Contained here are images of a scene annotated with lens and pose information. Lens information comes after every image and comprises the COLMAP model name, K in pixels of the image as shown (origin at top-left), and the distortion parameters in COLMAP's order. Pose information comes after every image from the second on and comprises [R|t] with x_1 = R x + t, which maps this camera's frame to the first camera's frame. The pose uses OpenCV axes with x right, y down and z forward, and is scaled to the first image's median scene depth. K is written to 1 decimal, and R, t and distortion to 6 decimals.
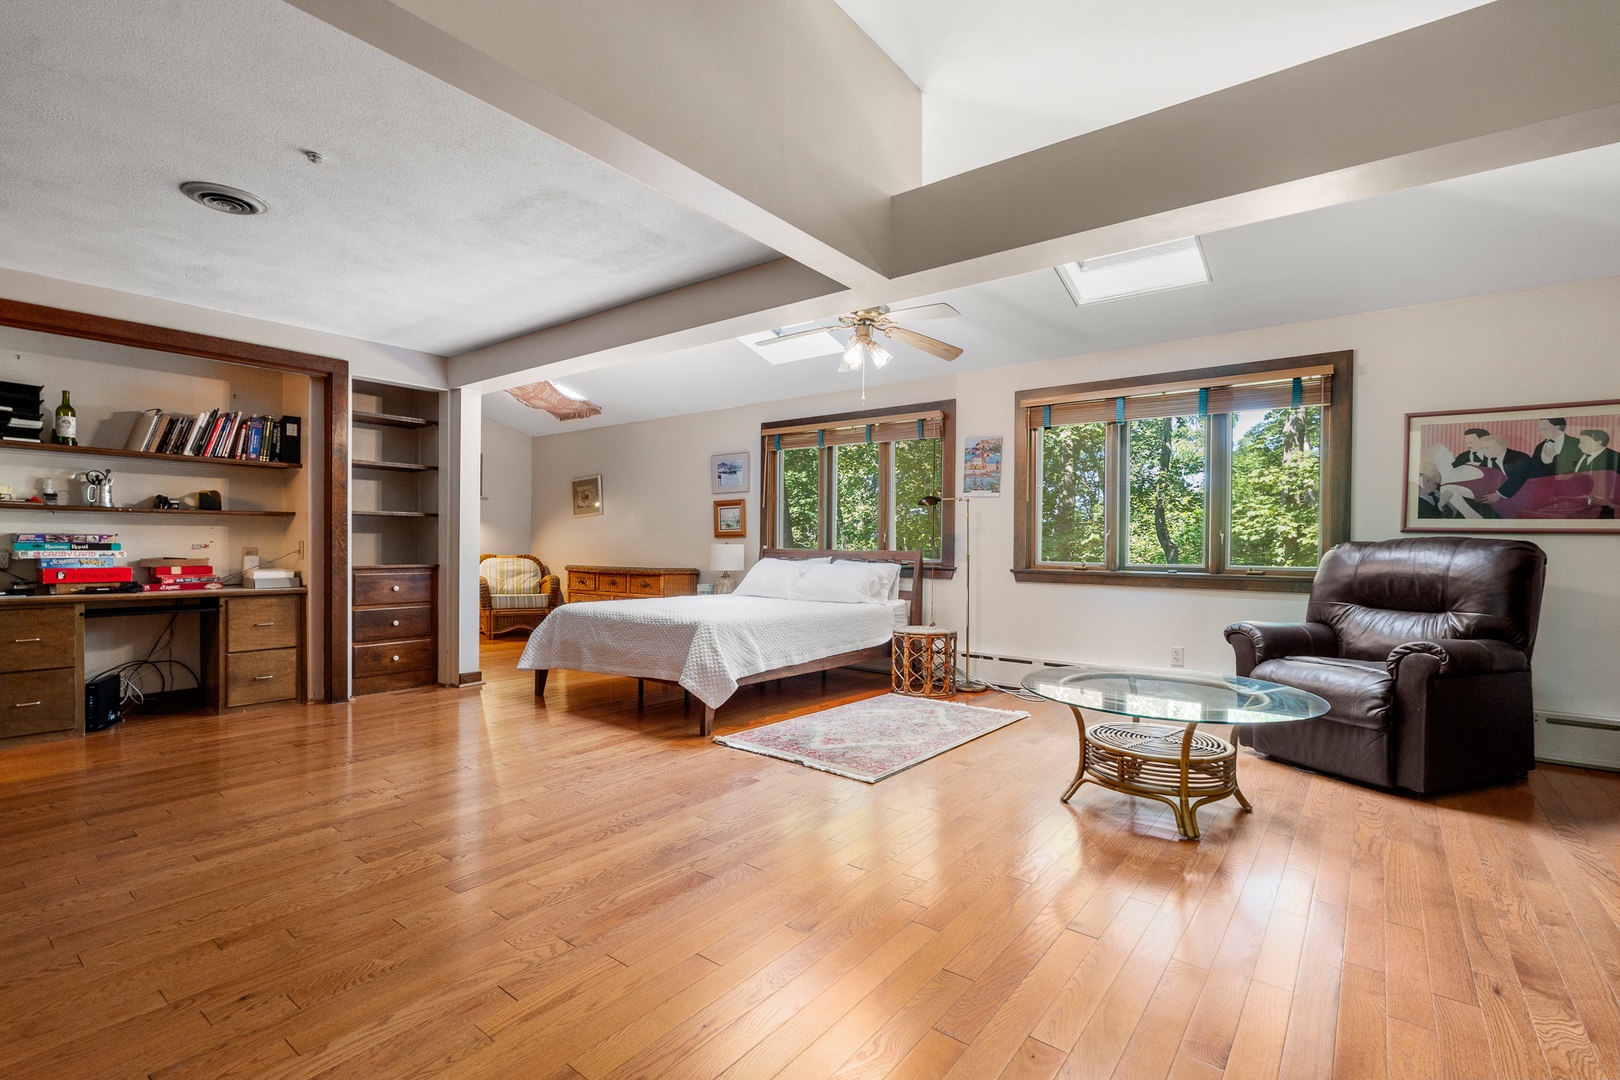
lens RADIAL K [[732.8, 0, 761.6], [0, 732.8, 549.1], [0, 0, 1]] dist [0.001564, -0.000041]
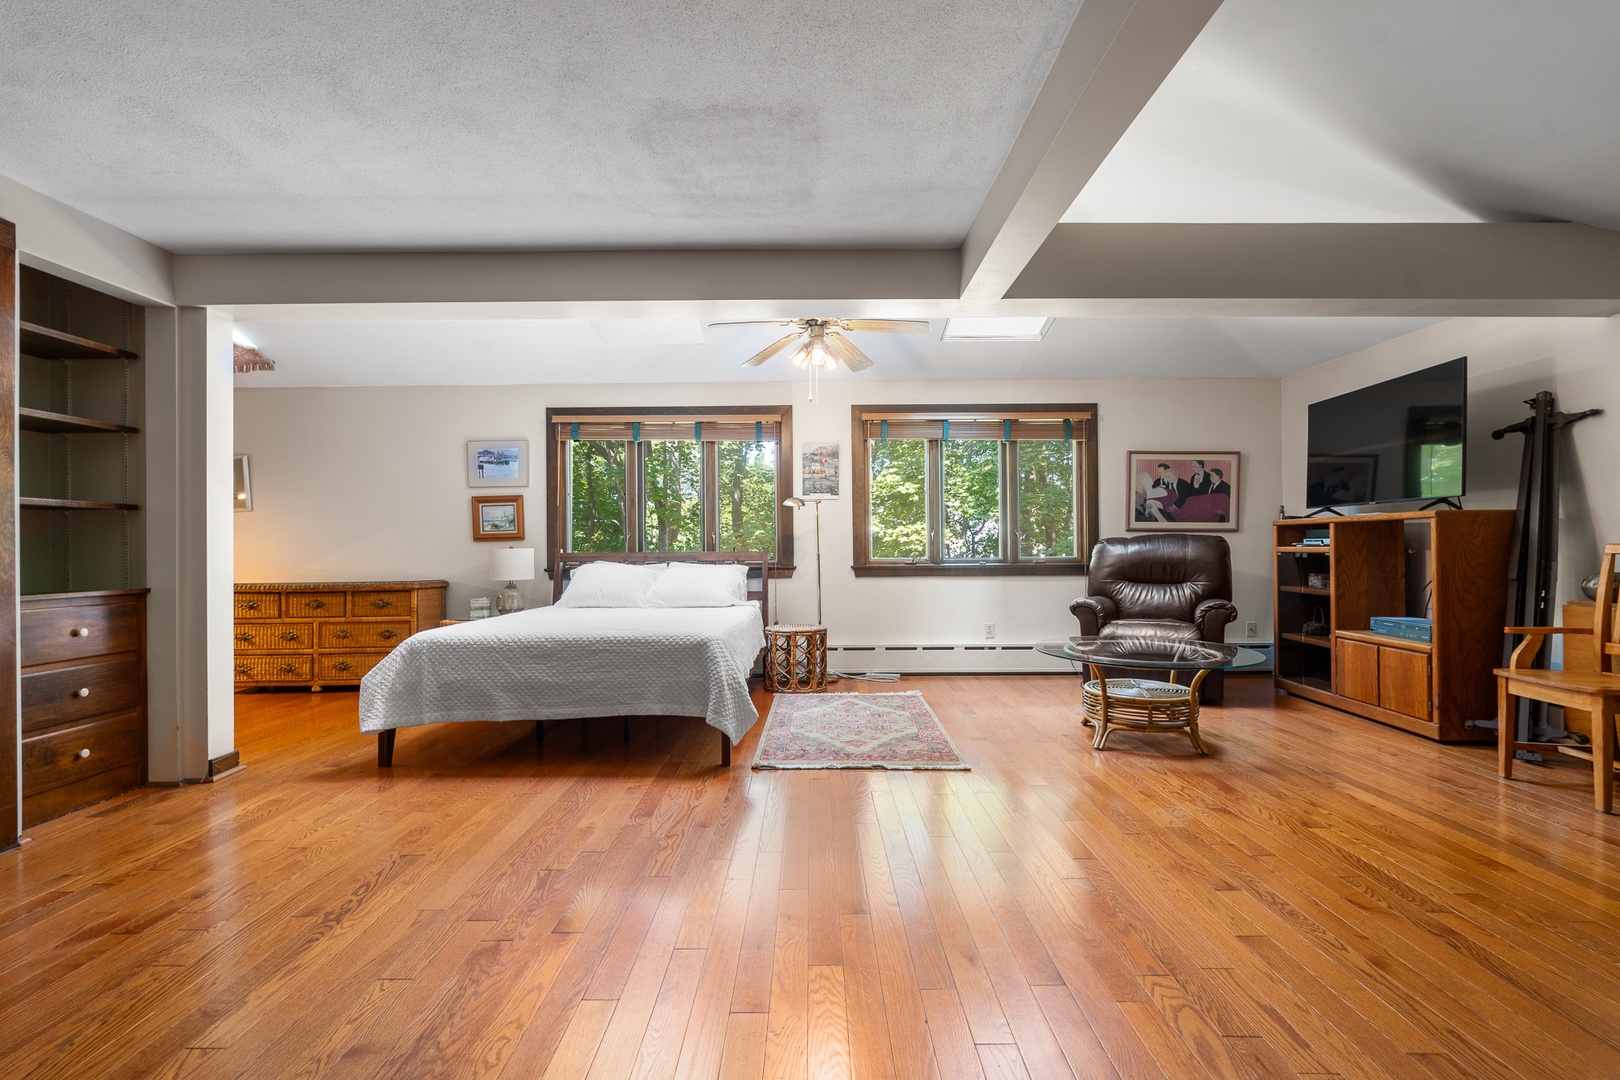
lens RADIAL K [[732.8, 0, 803.7], [0, 732.8, 541.6], [0, 0, 1]] dist [0.001564, -0.000041]
pose [[0.782862, -0.010669, 0.622104, -0.415593], [0.019419, 0.999785, -0.007290, -0.002826], [-0.621892, 0.017788, 0.782901, 0.192552]]
